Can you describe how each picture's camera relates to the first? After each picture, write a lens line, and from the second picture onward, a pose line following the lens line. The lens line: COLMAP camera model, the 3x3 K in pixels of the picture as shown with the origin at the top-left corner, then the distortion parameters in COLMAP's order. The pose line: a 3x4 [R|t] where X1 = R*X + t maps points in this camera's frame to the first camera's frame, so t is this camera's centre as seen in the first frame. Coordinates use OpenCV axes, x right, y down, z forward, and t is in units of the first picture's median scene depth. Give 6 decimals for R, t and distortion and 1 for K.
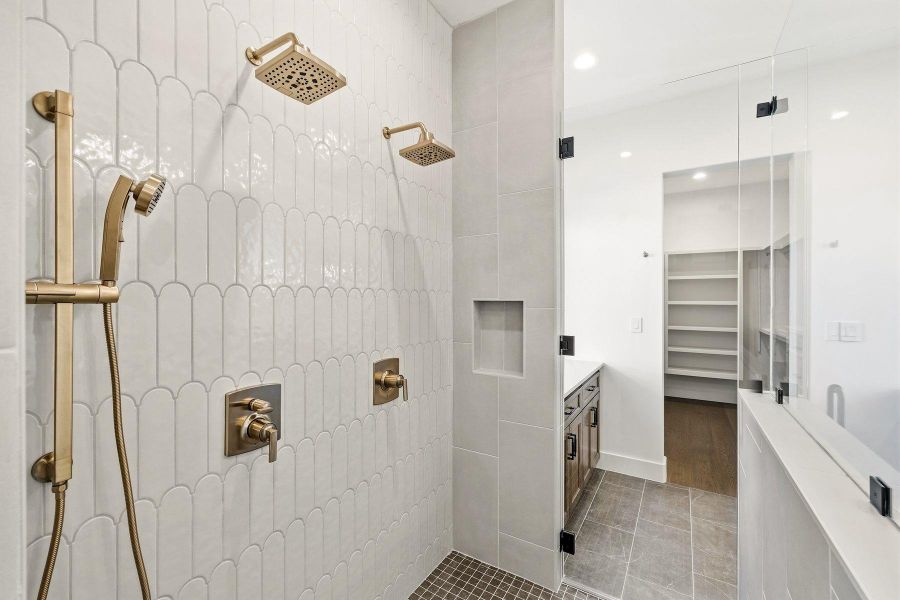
lens RADIAL K [[378.9, 0, 450.8], [0, 378.9, 296.7], [0, 0, 1]] dist [0.000338, 0.000033]
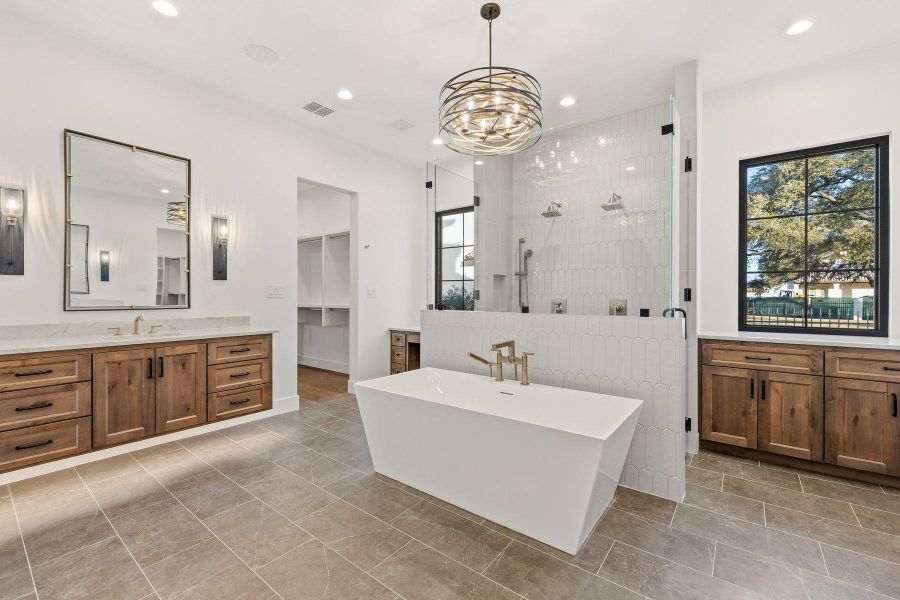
lens RADIAL K [[378.9, 0, 450.8], [0, 378.9, 296.7], [0, 0, 1]] dist [0.000338, 0.000033]
pose [[-0.101401, 0.000057, -0.994846, 2.096611], [0.002084, 0.999998, -0.000155, 0.145866], [0.994843, -0.002089, -0.101401, 0.239812]]
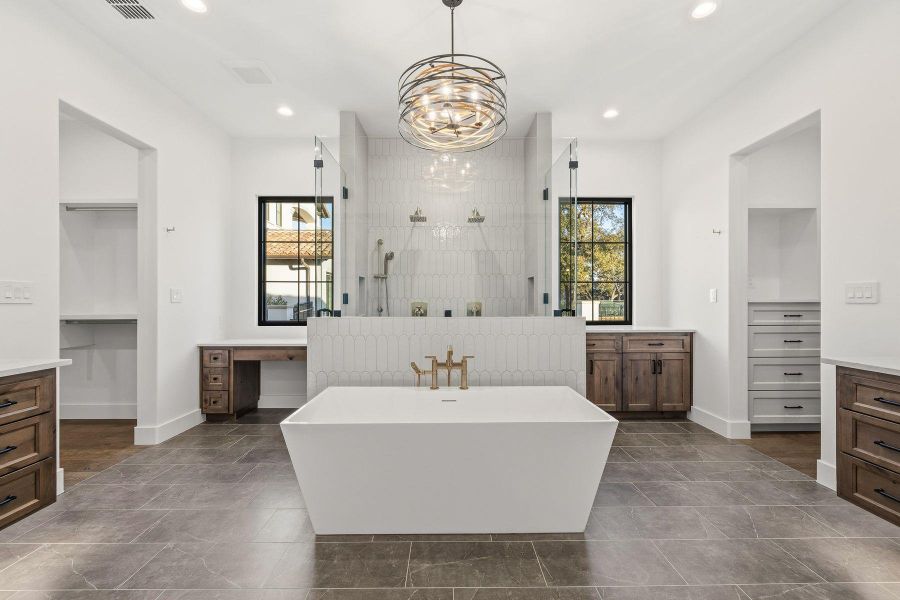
lens RADIAL K [[375.6, 0, 450.0], [0, 375.6, 300.0], [0, 0, 1]] dist [0.000870, -0.000046]
pose [[0.535679, -0.002073, -0.844419, 1.795560], [0.005396, 0.999985, 0.000968, 0.143565], [0.844405, -0.005075, 0.535682, -0.452244]]
